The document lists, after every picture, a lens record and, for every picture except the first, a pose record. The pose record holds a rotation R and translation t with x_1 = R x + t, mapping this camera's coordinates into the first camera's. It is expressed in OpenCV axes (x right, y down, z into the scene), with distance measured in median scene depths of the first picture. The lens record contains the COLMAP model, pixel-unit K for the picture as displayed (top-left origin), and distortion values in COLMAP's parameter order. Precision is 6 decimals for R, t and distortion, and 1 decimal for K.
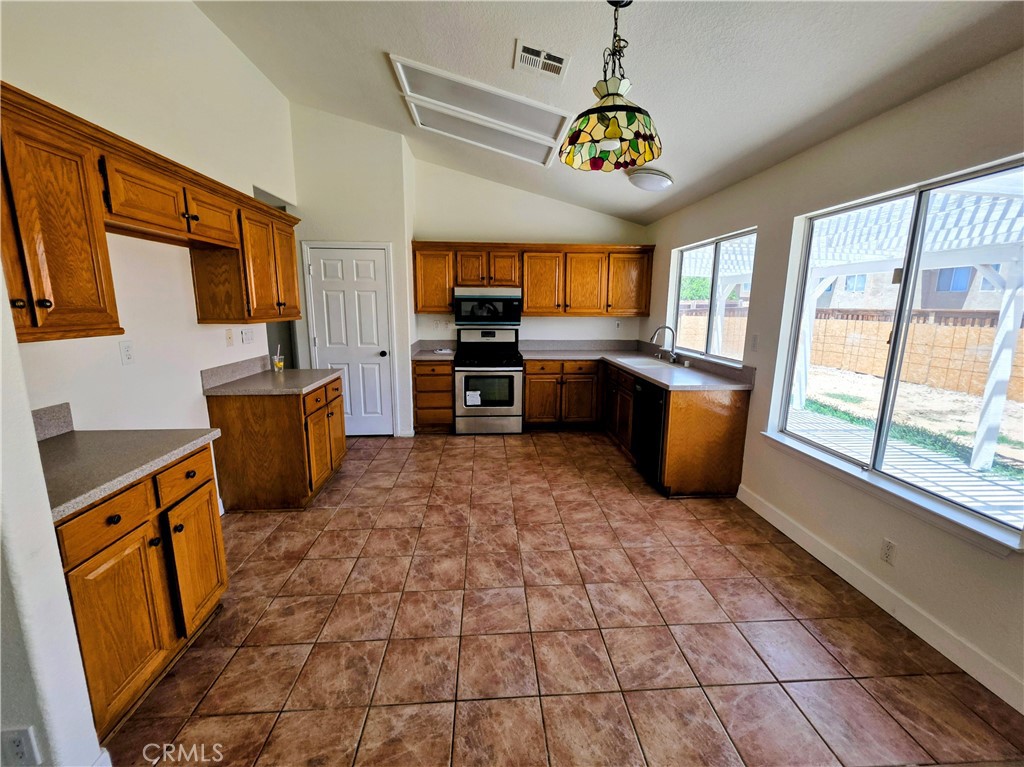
lens RADIAL K [[409.3, 0, 526.4], [0, 409.3, 377.2], [0, 0, 1]] dist [-0.001735, 0.000110]
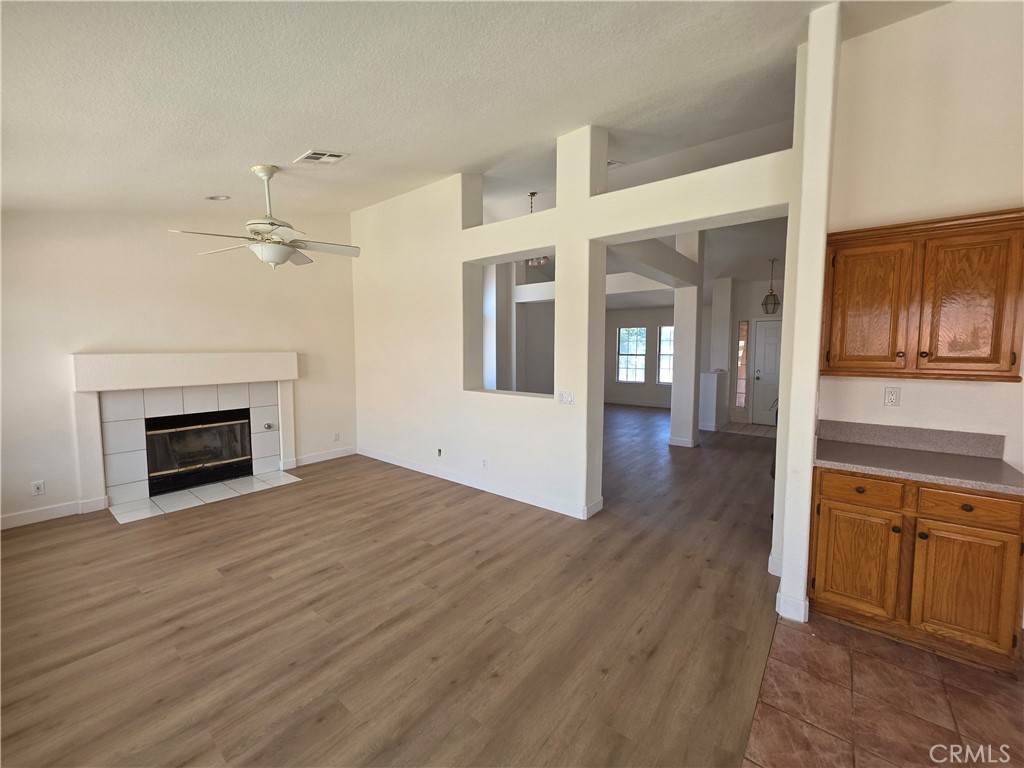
lens RADIAL K [[409.3, 0, 522.4], [0, 409.3, 379.9], [0, 0, 1]] dist [-0.001735, 0.000110]
pose [[-0.663753, 0.050750, -0.746228, 0.415246], [-0.137739, 0.972338, 0.188643, -0.074880], [0.735160, 0.227997, -0.638402, 0.394048]]
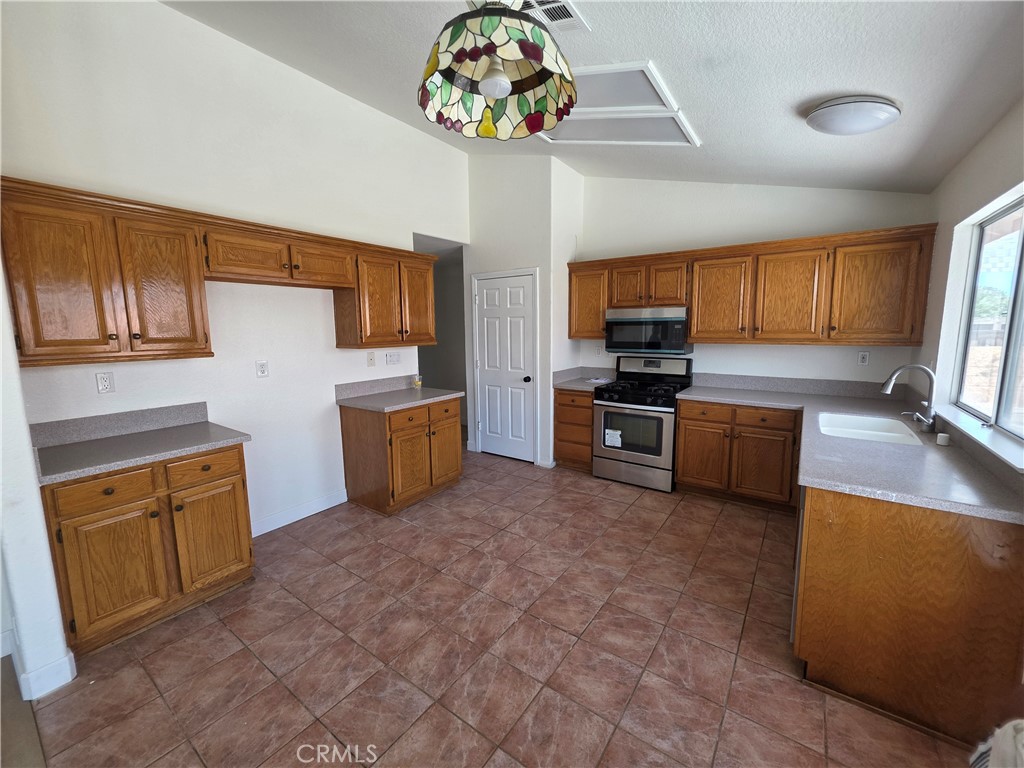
lens RADIAL K [[409.3, 0, 508.8], [0, 409.3, 380.5], [0, 0, 1]] dist [-0.001735, 0.000110]
pose [[0.771586, 0.069354, -0.632334, 0.370948], [-0.097775, 0.995157, -0.010159, -0.060741], [0.628566, 0.069665, 0.774630, 0.311243]]
